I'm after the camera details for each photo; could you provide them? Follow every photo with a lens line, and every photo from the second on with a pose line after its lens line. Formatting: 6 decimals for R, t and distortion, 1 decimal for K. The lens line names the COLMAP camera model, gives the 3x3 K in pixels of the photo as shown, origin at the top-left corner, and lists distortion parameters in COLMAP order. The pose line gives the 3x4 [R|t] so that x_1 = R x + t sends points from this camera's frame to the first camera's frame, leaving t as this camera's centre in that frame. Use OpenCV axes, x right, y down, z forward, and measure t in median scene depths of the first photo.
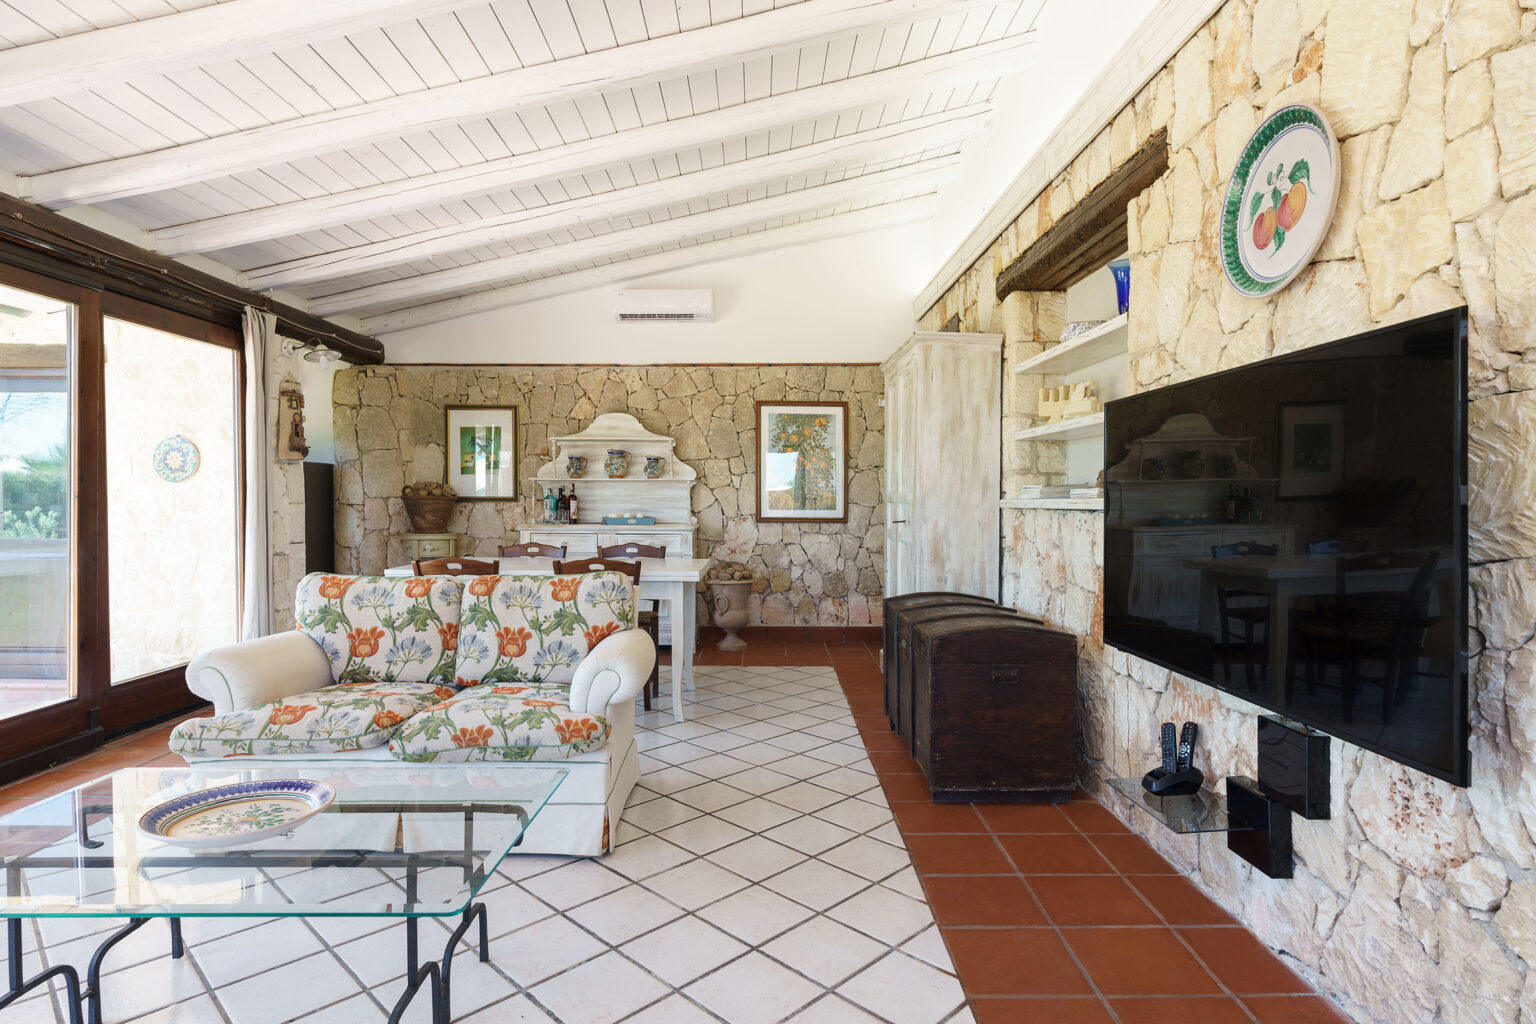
lens RADIAL K [[786.0, 0, 768.0], [0, 786.0, 512.0], [0, 0, 1]] dist [-0.002684, 0.001271]
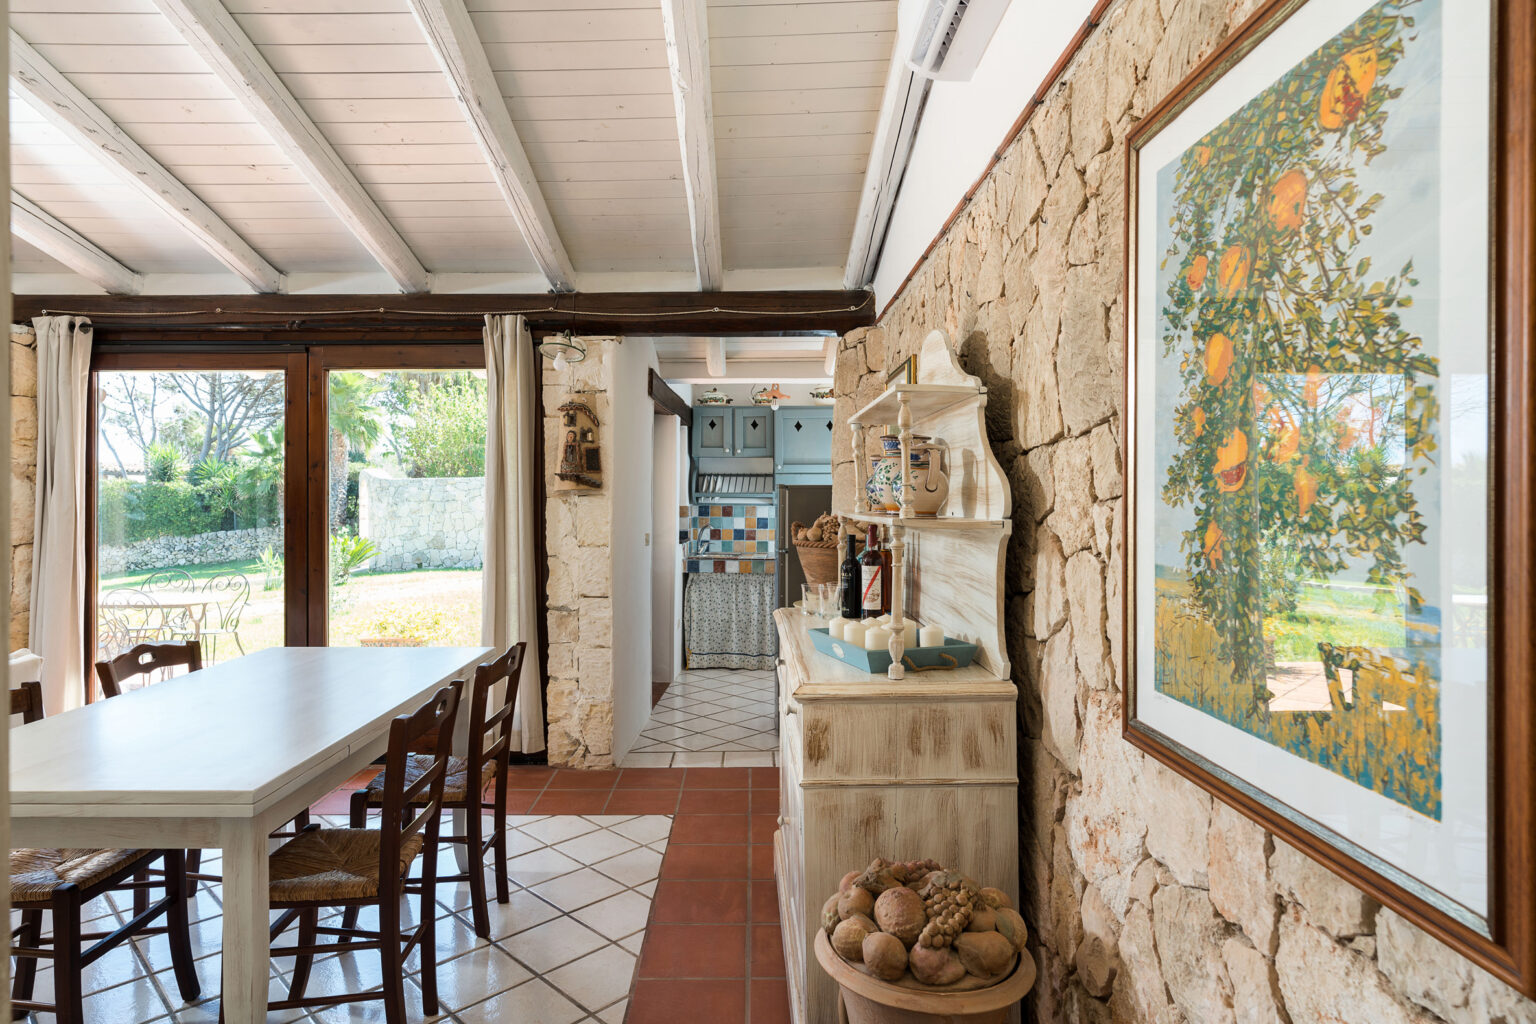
lens RADIAL K [[881.7, 0, 702.4], [0, 881.7, 503.8], [0, 0, 1]] dist [0.001083, -0.000691]
pose [[-0.034993, 0.005259, -0.999374, 0.388365], [-0.017959, 0.999821, 0.005890, -0.084578], [0.999226, 0.018154, -0.034892, 1.646052]]
